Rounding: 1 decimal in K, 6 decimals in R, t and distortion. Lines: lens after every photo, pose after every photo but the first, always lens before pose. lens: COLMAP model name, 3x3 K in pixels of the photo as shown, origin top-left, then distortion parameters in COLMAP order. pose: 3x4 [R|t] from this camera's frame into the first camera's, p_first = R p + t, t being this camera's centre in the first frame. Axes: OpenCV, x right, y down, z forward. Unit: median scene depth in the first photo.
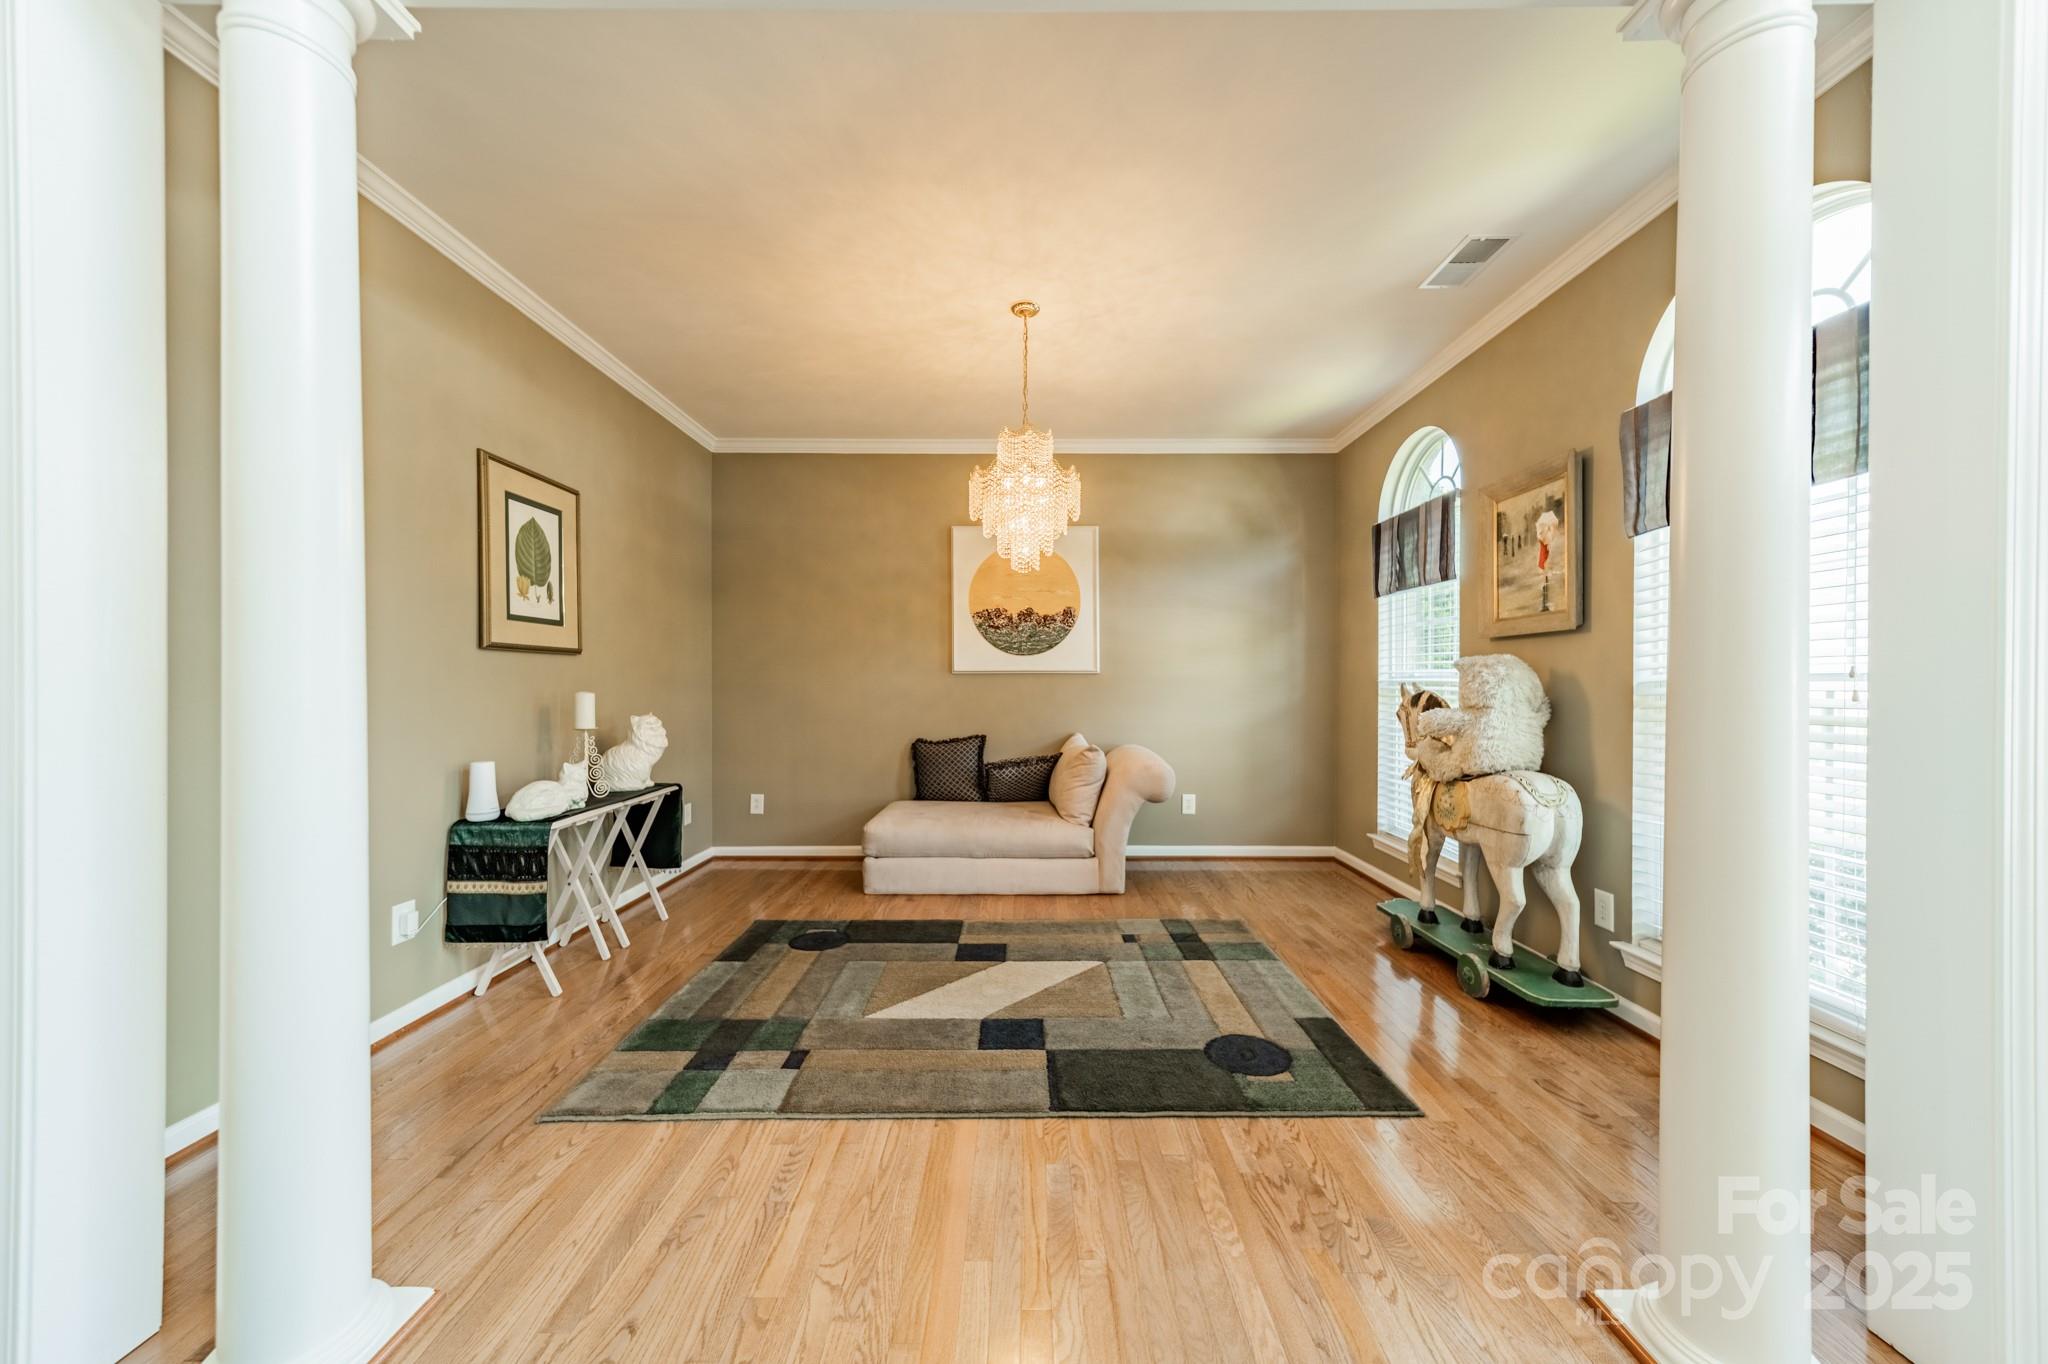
lens RADIAL K [[718.7, 0, 1023.9], [0, 718.7, 686.1], [0, 0, 1]] dist [0.005947, -0.000001]
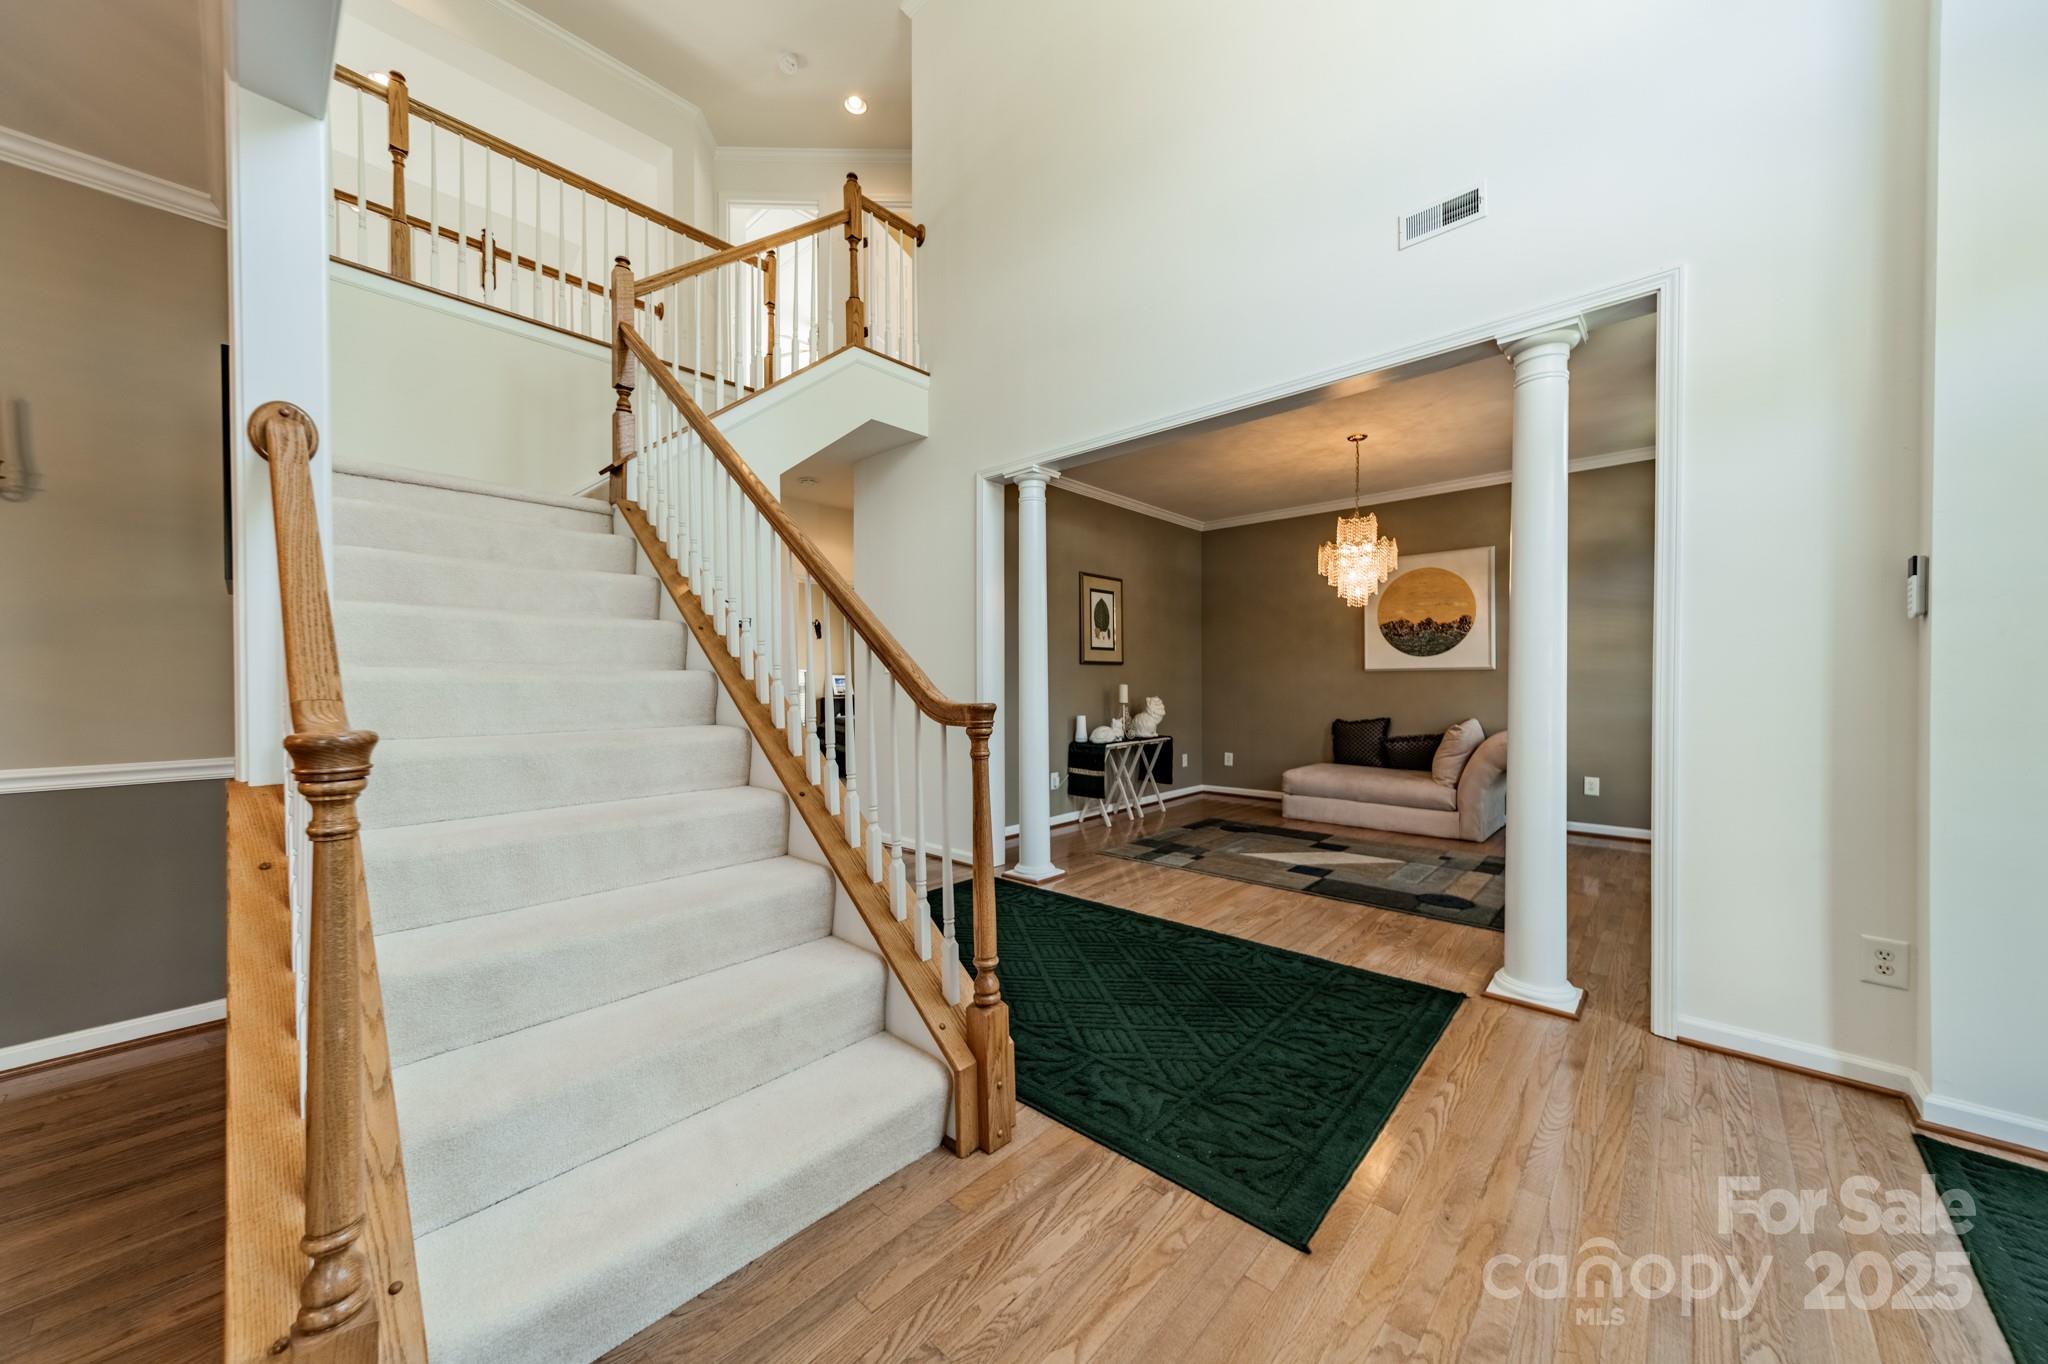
lens RADIAL K [[718.7, 0, 1023.9], [0, 718.7, 686.1], [0, 0, 1]] dist [0.005947, -0.000001]
pose [[0.738559, 0.002140, -0.674185, 0.496776], [0.002485, 0.999980, 0.005896, 0.001161], [0.674184, -0.006030, 0.738539, -0.611704]]
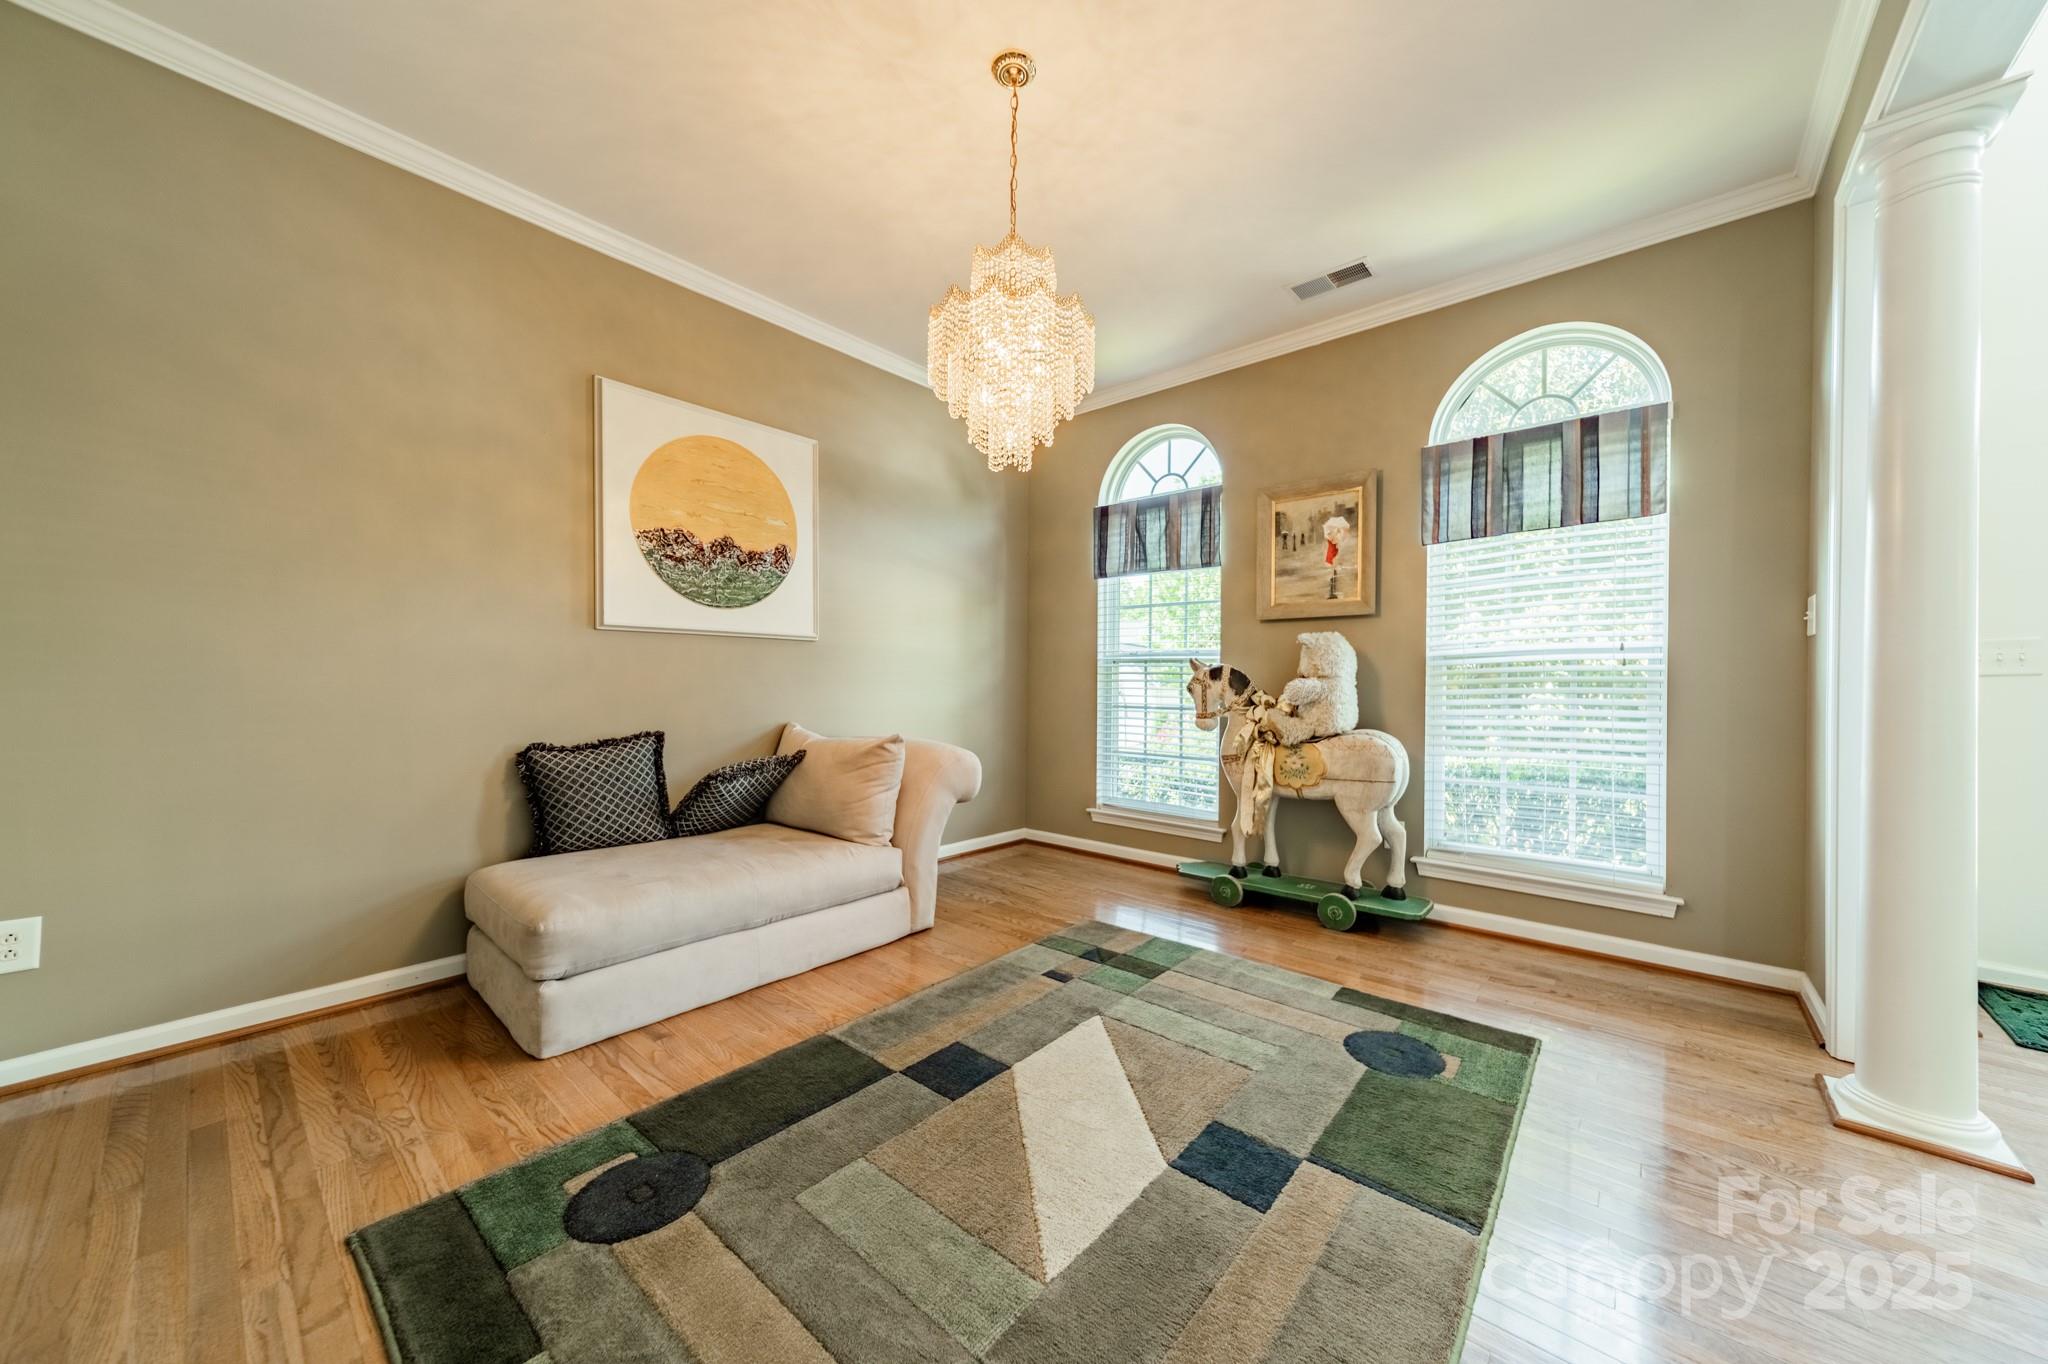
lens RADIAL K [[718.7, 0, 1023.9], [0, 718.7, 686.1], [0, 0, 1]] dist [0.005947, -0.000001]
pose [[0.653804, 0.000476, 0.756664, -0.468998], [-0.006314, 0.999968, 0.004826, 0.035571], [-0.756638, -0.007933, 0.653786, 0.531432]]
